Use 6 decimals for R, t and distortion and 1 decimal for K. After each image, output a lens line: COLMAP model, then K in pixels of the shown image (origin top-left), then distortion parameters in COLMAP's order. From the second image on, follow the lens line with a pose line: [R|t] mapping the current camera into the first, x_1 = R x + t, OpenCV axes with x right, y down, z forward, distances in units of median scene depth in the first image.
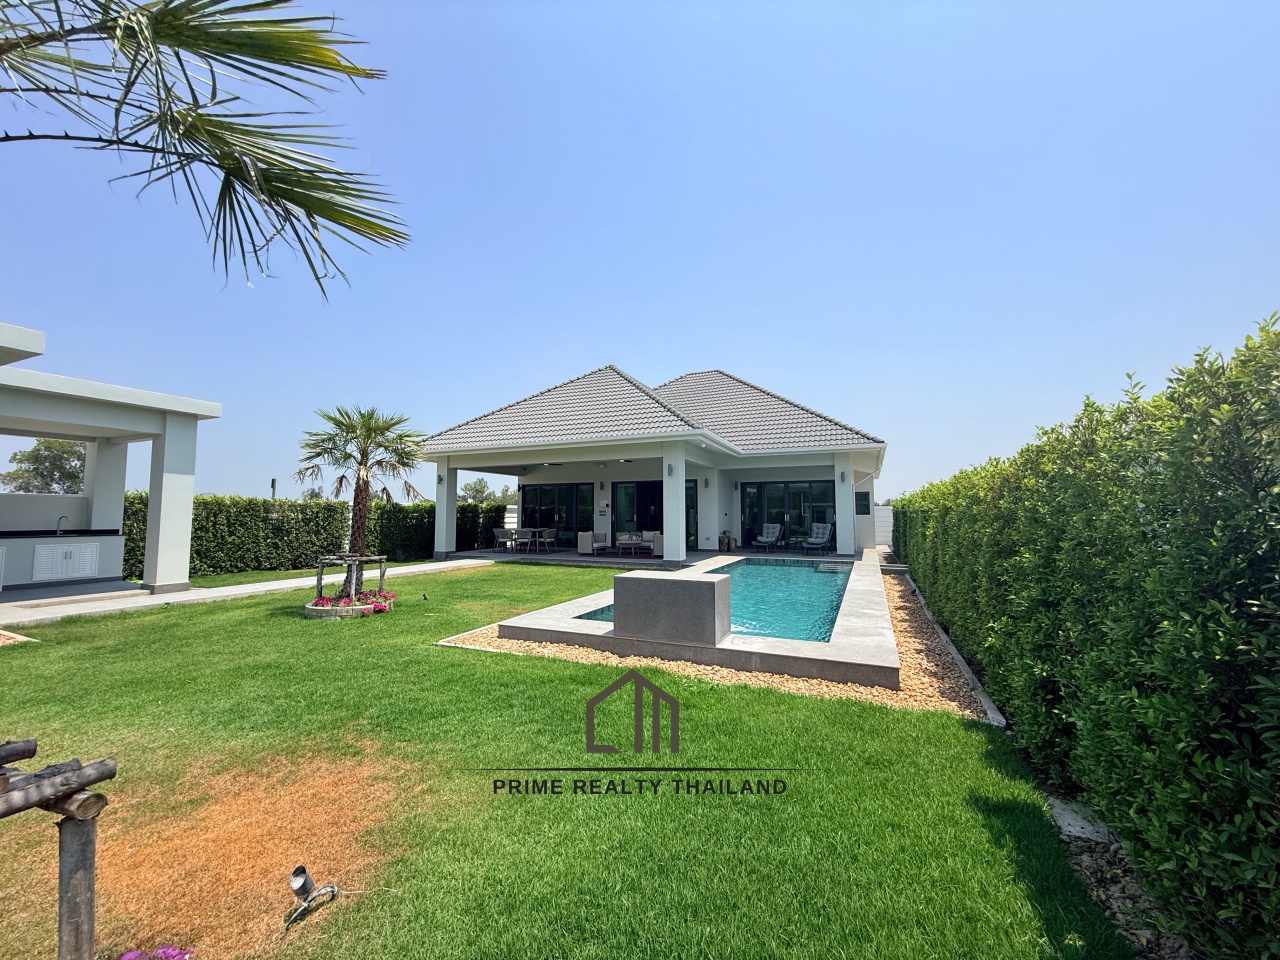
lens RADIAL K [[508.8, 0, 635.6], [0, 508.8, 479.3], [0, 0, 1]] dist [-0.001002, -0.000068]
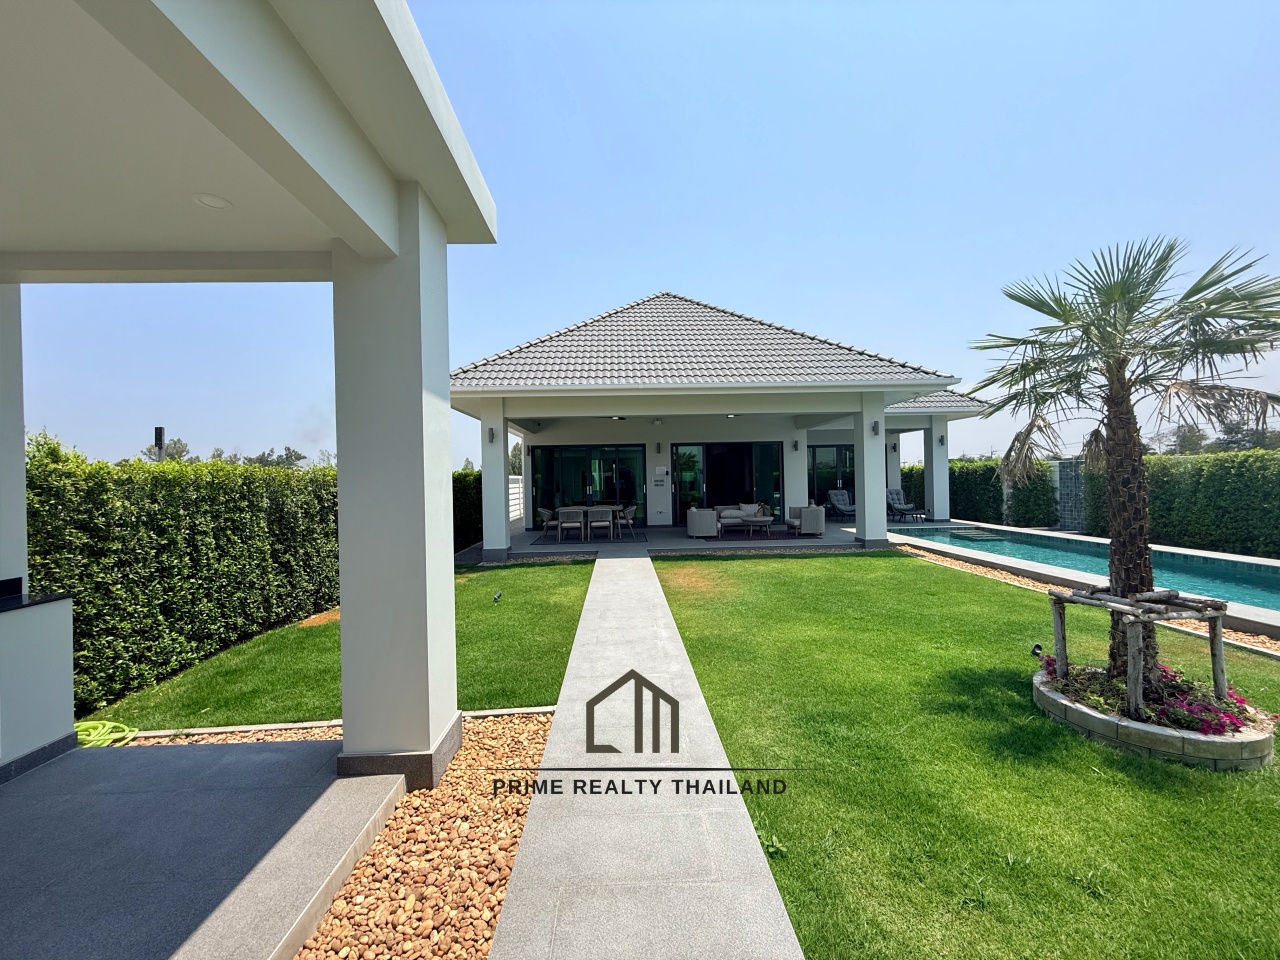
lens RADIAL K [[508.8, 0, 635.6], [0, 508.8, 479.3], [0, 0, 1]] dist [-0.001002, -0.000068]
pose [[0.895450, -0.018794, 0.444765, -0.557856], [-0.011608, 0.997783, 0.065535, 0.012241], [-0.445011, -0.063846, 0.893246, 0.392754]]
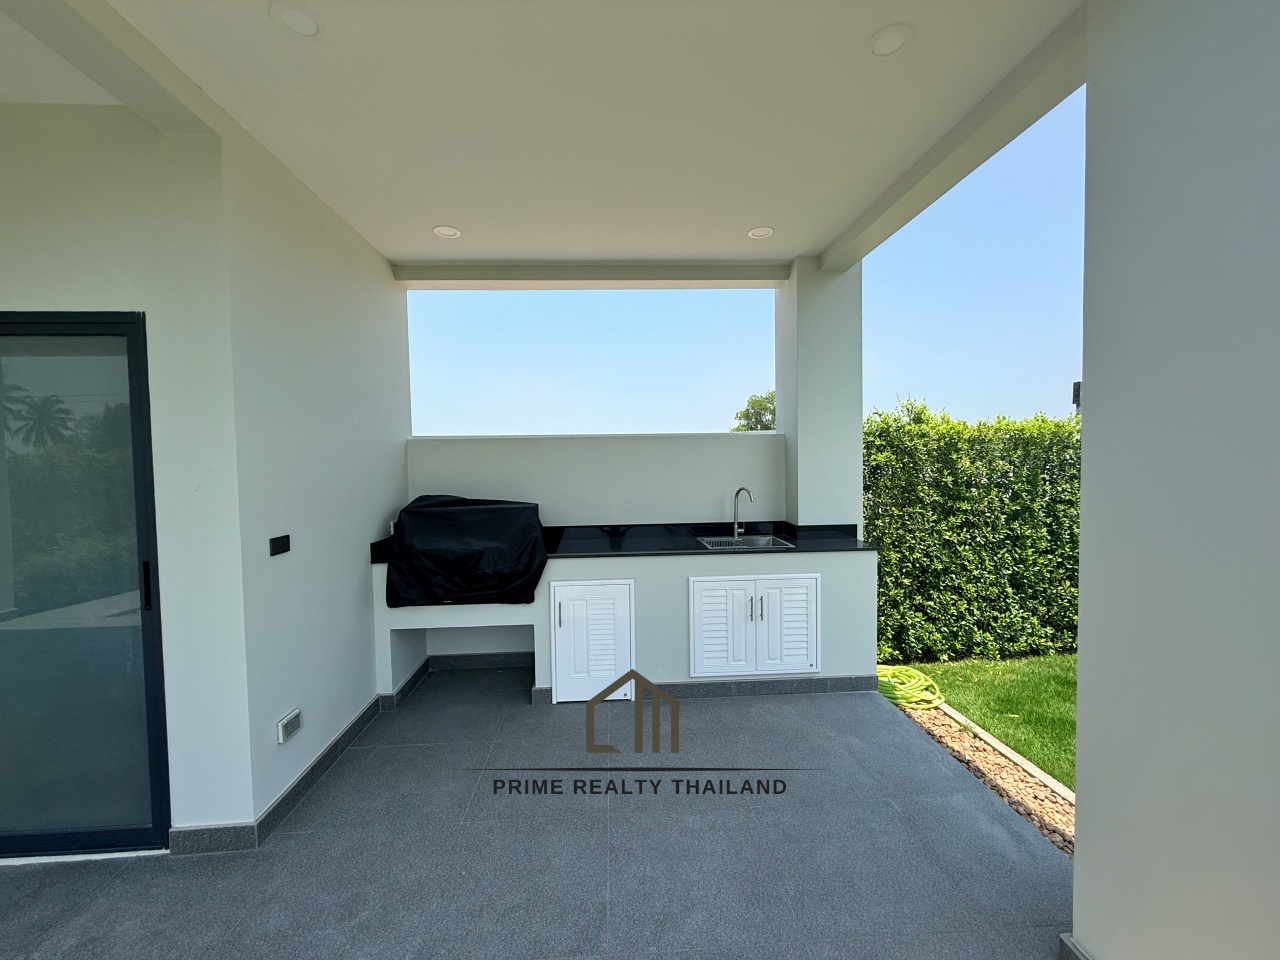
lens RADIAL K [[508.8, 0, 635.6], [0, 508.8, 479.3], [0, 0, 1]] dist [-0.001002, -0.000068]
pose [[0.459515, 0.026294, -0.887781, -0.527555], [0.081825, 0.994058, 0.071794, 0.021211], [0.884393, -0.105633, 0.454633, 0.483729]]
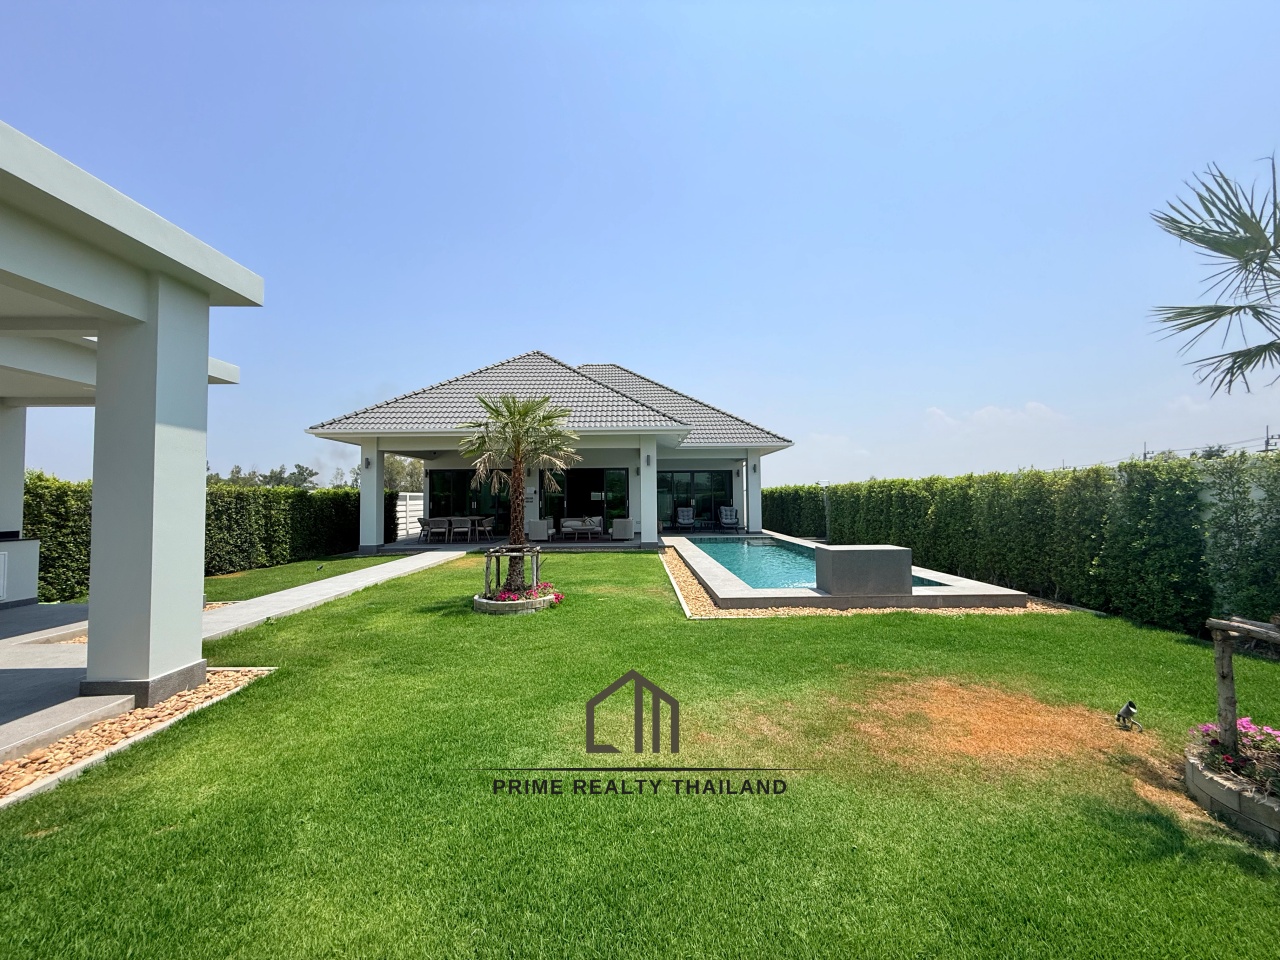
lens RADIAL K [[508.8, 0, 635.6], [0, 508.8, 479.3], [0, 0, 1]] dist [-0.001002, -0.000068]
pose [[0.907021, 0.007765, 0.421014, -0.369010], [-0.020383, 0.999468, 0.025479, -0.004273], [-0.420592, -0.031691, 0.906696, 0.015397]]
